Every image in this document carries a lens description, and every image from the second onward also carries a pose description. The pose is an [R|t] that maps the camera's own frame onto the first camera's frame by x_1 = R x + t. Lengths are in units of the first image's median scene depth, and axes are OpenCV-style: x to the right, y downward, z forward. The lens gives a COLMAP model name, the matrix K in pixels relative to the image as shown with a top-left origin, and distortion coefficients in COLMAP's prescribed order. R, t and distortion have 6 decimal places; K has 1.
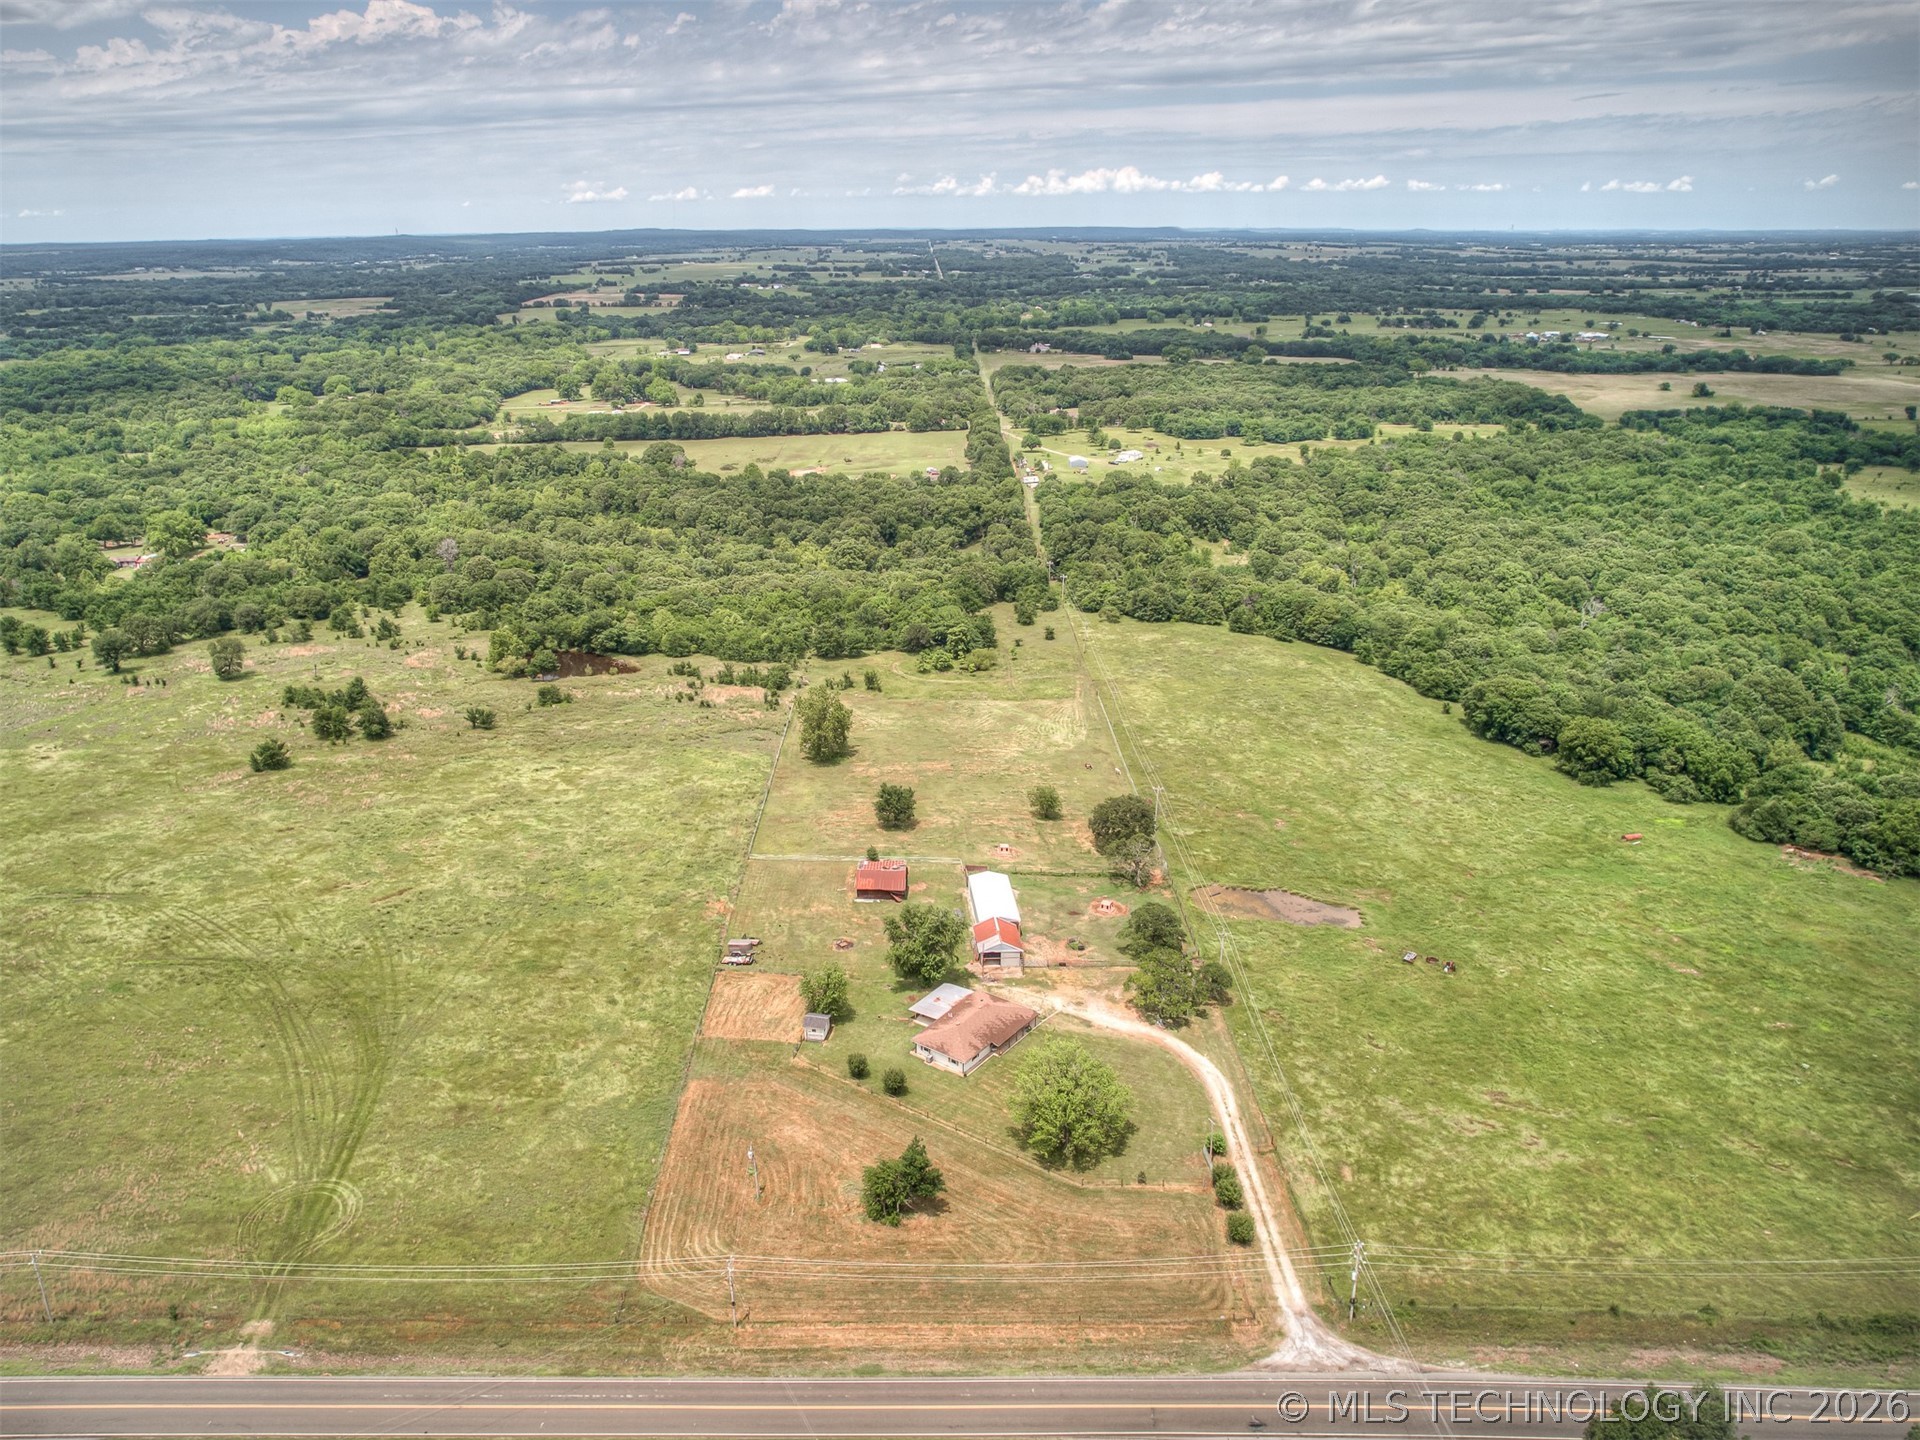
lens RADIAL K [[1378.8, 0, 873.7], [0, 1378.8, 718.0], [0, 0, 1]] dist [-0.059558, 0.030284]
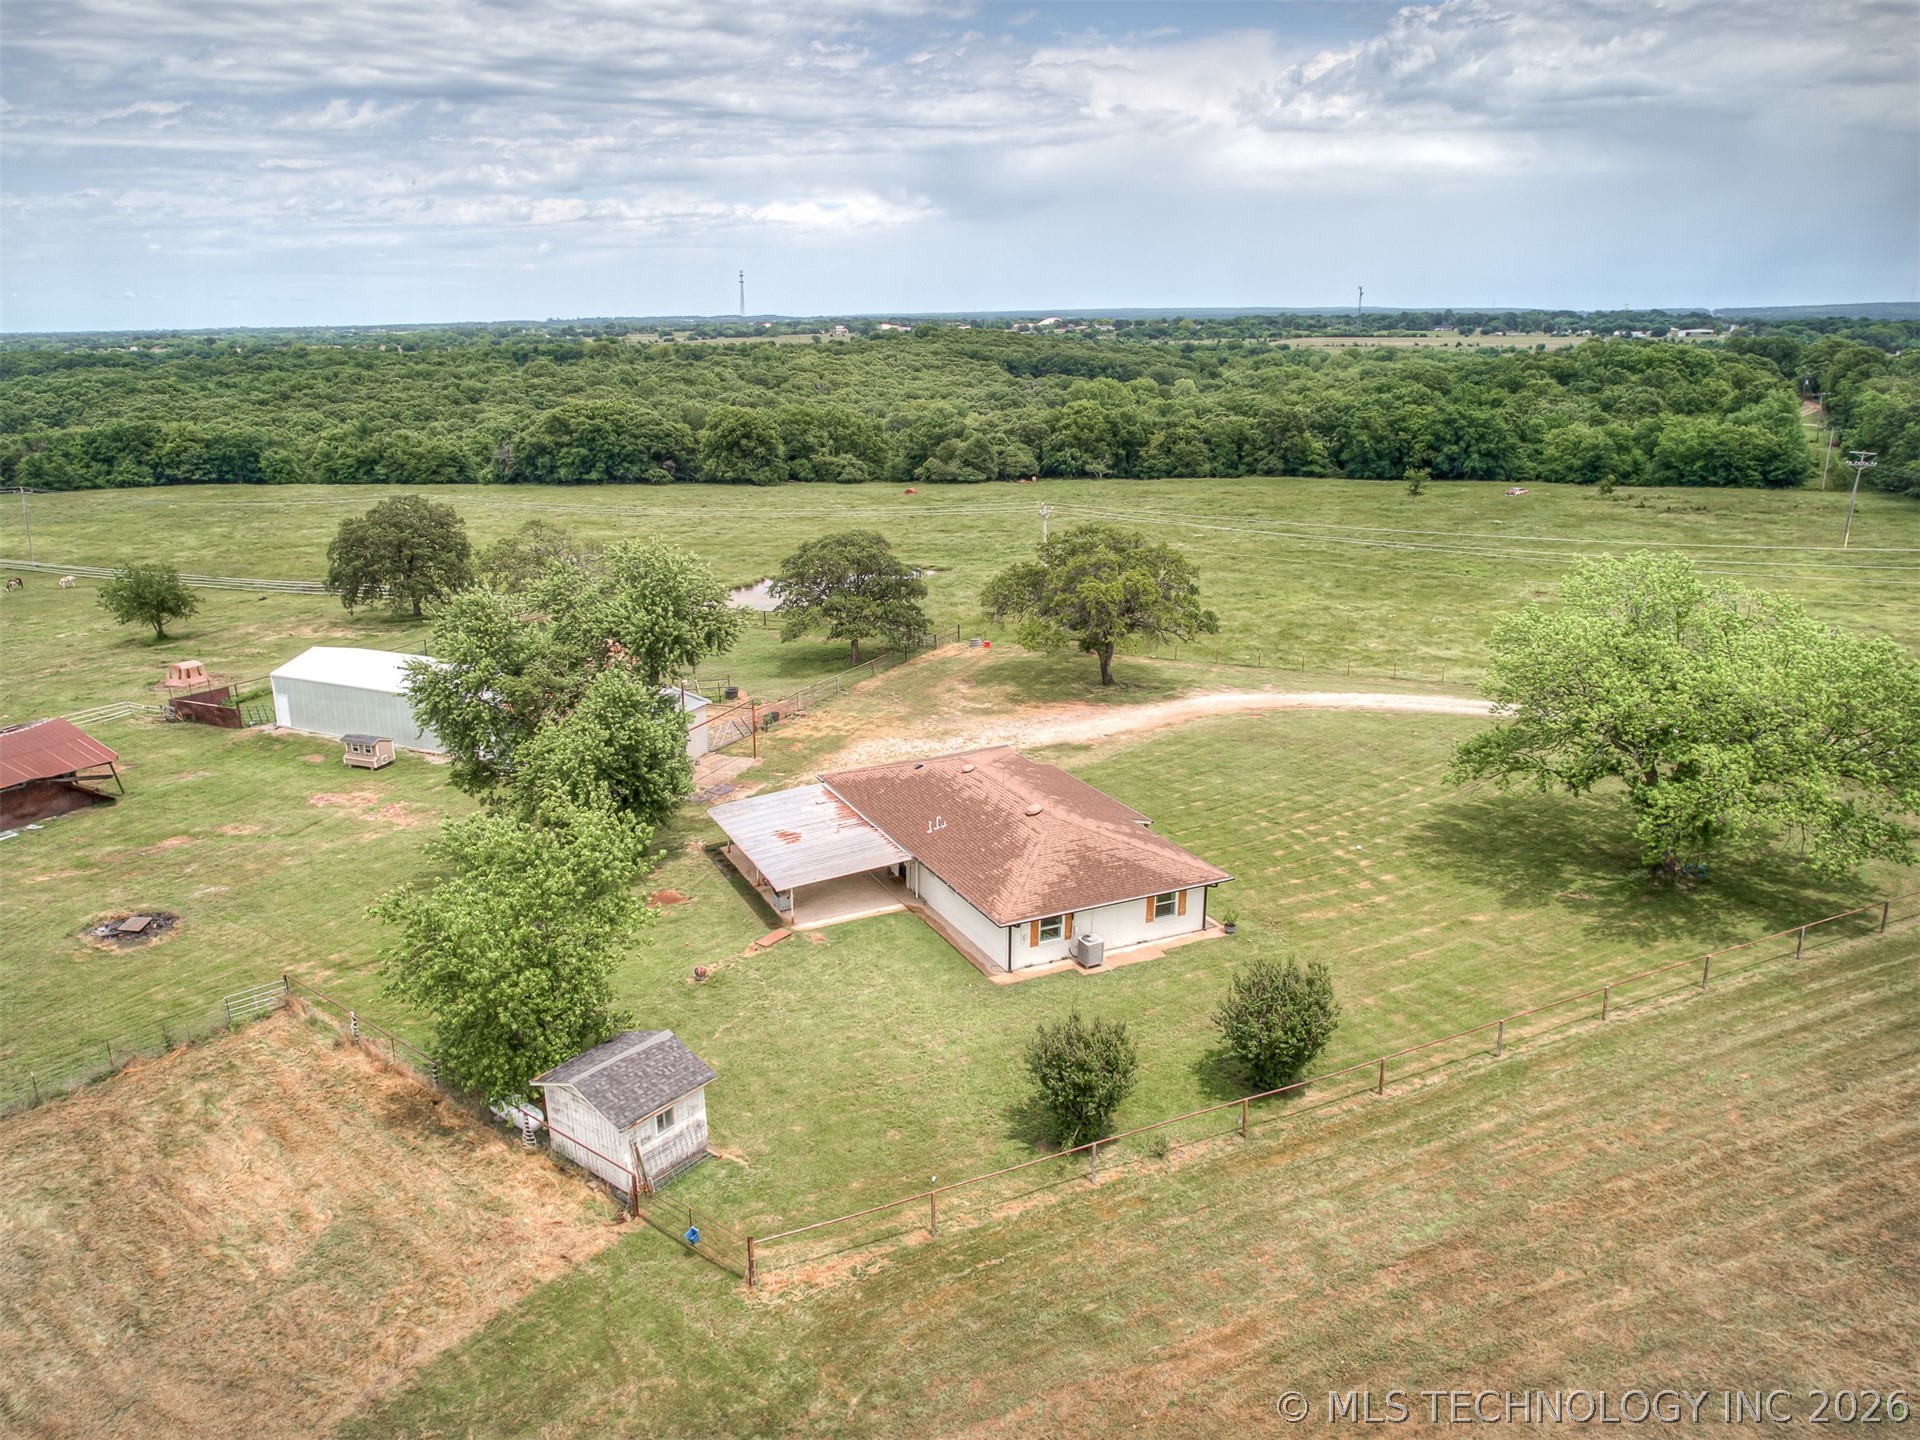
lens RADIAL K [[1380.6, 0, 879.2], [0, 1380.6, 710.7], [0, 0, 1]] dist [-0.070516, 0.058544]
pose [[0.473391, -0.241037, 0.847232, -0.089627], [0.306611, 0.946773, 0.098037, 0.086224], [-0.825767, 0.213361, 0.522098, 0.451163]]
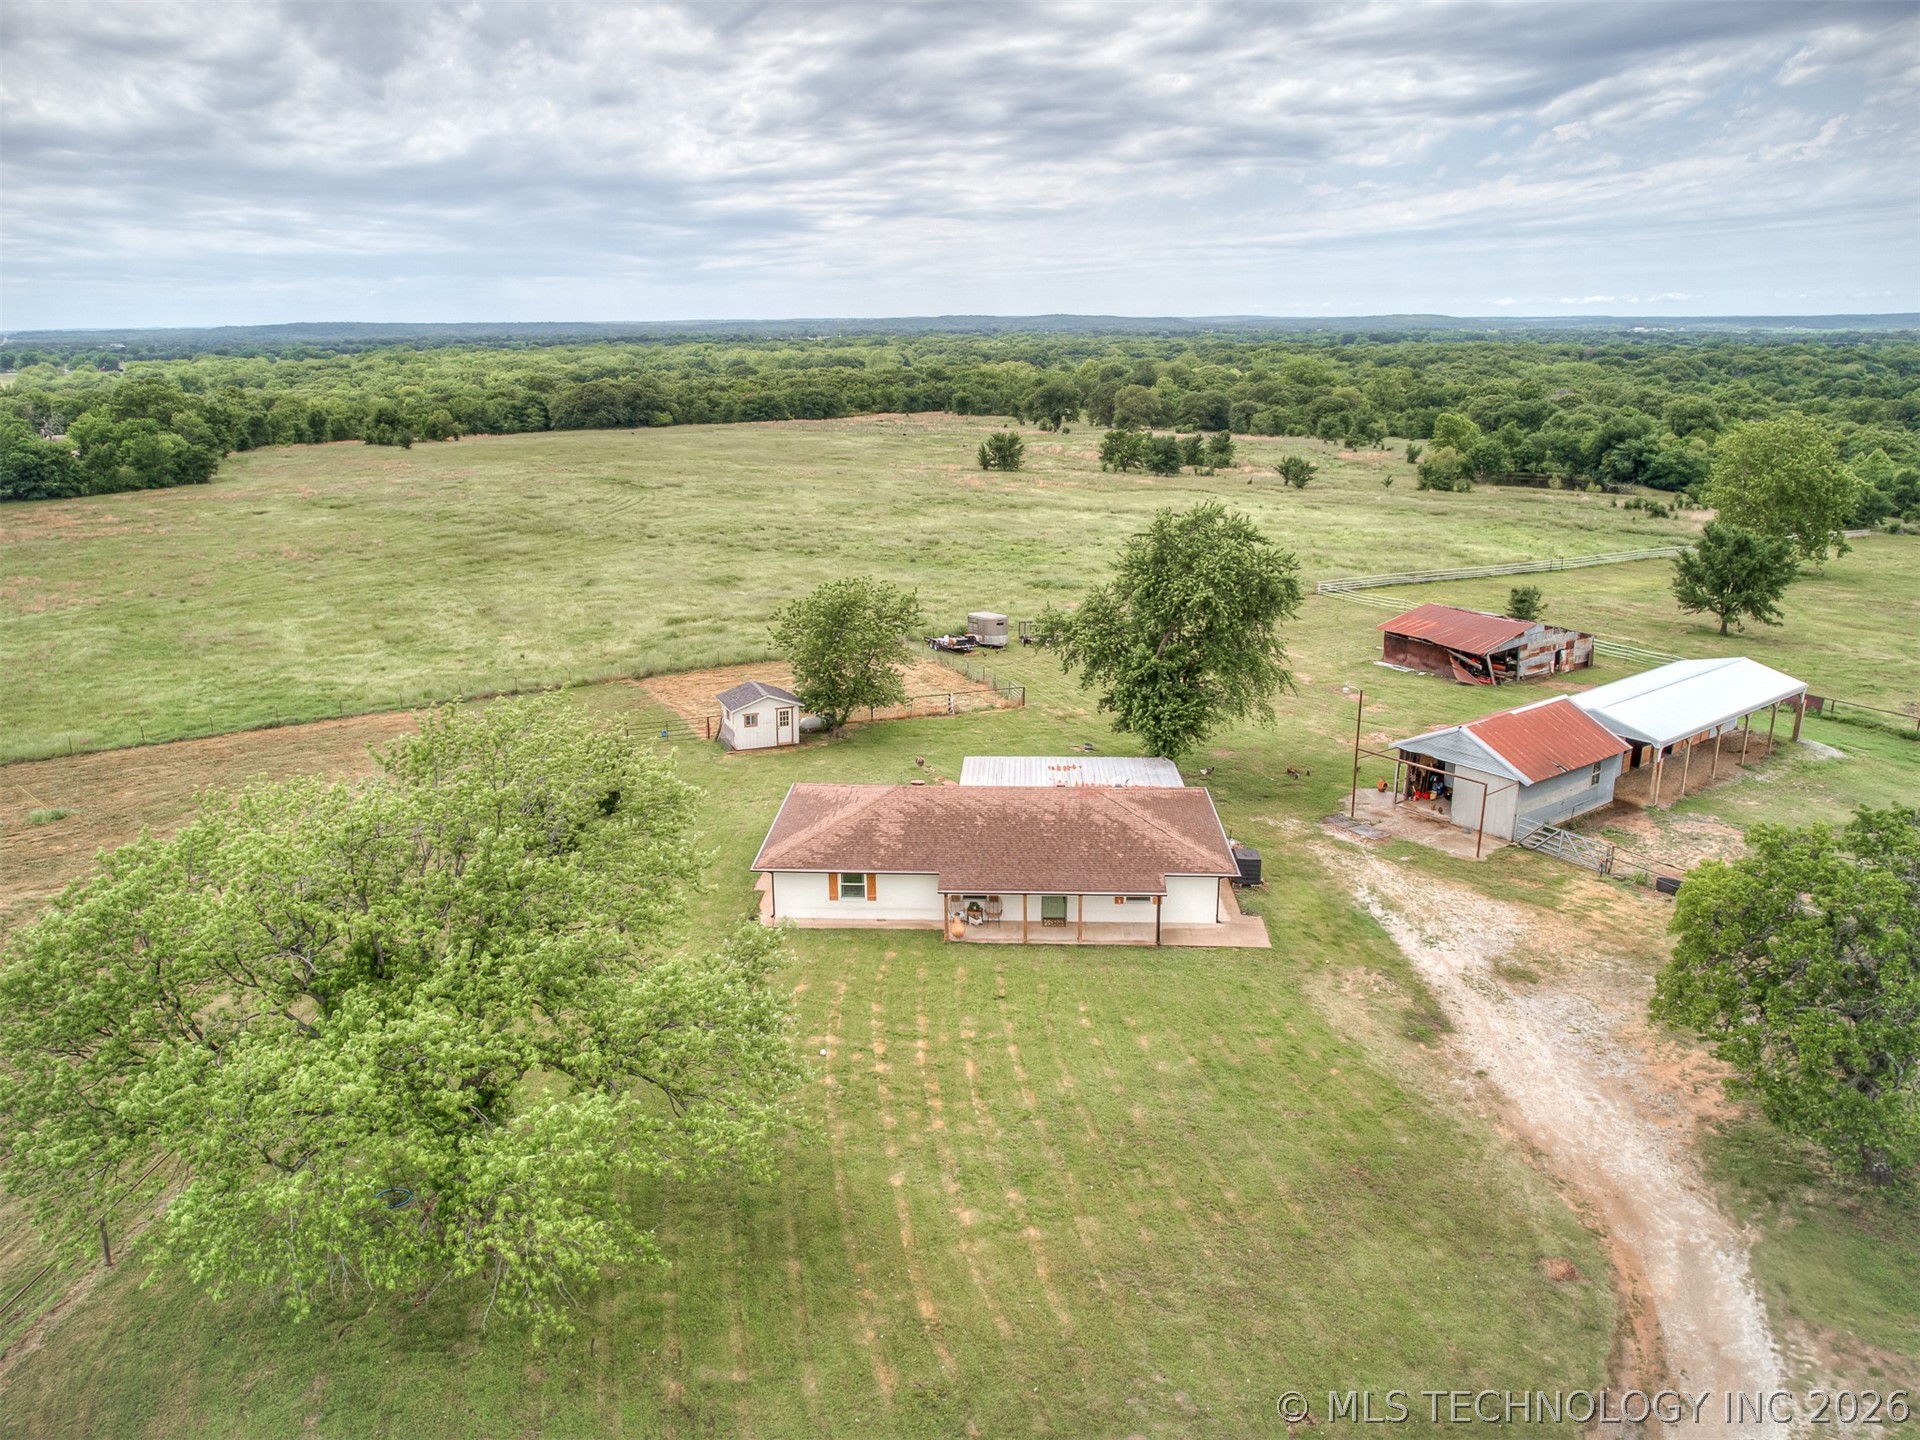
lens RADIAL K [[1378.6, 0, 960.0], [0, 1378.6, 720.0], [0, 0, 1]] dist [-0.069071, 0.051222]
pose [[0.583351, 0.230719, -0.778762, 0.140894], [-0.277052, 0.957826, 0.076236, 0.095780], [0.763507, 0.171285, 0.622670, 0.427434]]
